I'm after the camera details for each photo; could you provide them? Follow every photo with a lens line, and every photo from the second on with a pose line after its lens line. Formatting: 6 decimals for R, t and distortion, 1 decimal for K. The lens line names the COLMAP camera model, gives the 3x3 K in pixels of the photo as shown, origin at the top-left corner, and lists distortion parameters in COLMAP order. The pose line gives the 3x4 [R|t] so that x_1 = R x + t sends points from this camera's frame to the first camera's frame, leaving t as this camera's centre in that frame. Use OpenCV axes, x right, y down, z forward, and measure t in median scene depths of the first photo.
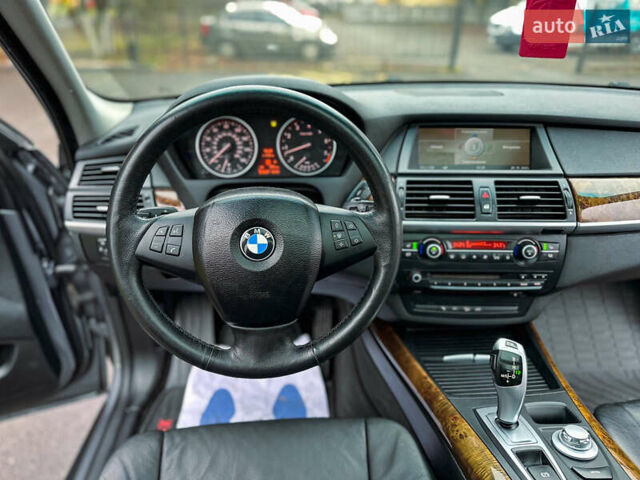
lens RADIAL K [[455.0, 0, 320.0], [0, 455.0, 240.0], [0, 0, 1]] dist [0.094847, -0.156042]
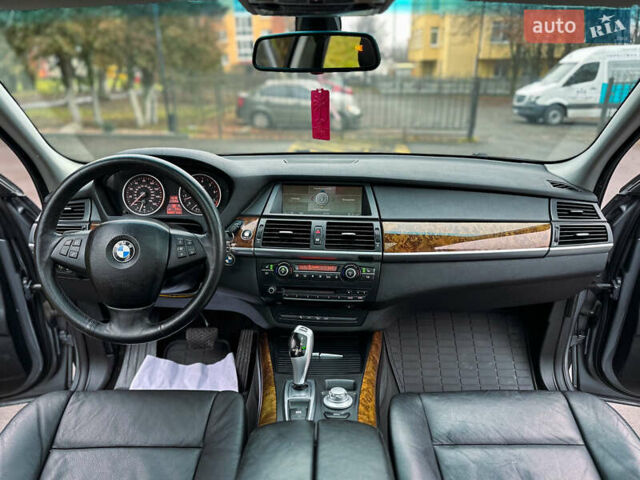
lens RADIAL K [[455.0, 0, 320.0], [0, 455.0, 240.0], [0, 0, 1]] dist [0.094847, -0.156042]
pose [[0.997538, 0.023571, -0.066046, 0.442450], [-0.032317, 0.990366, -0.134652, 0.111731], [0.062235, 0.136455, 0.988689, -0.363253]]
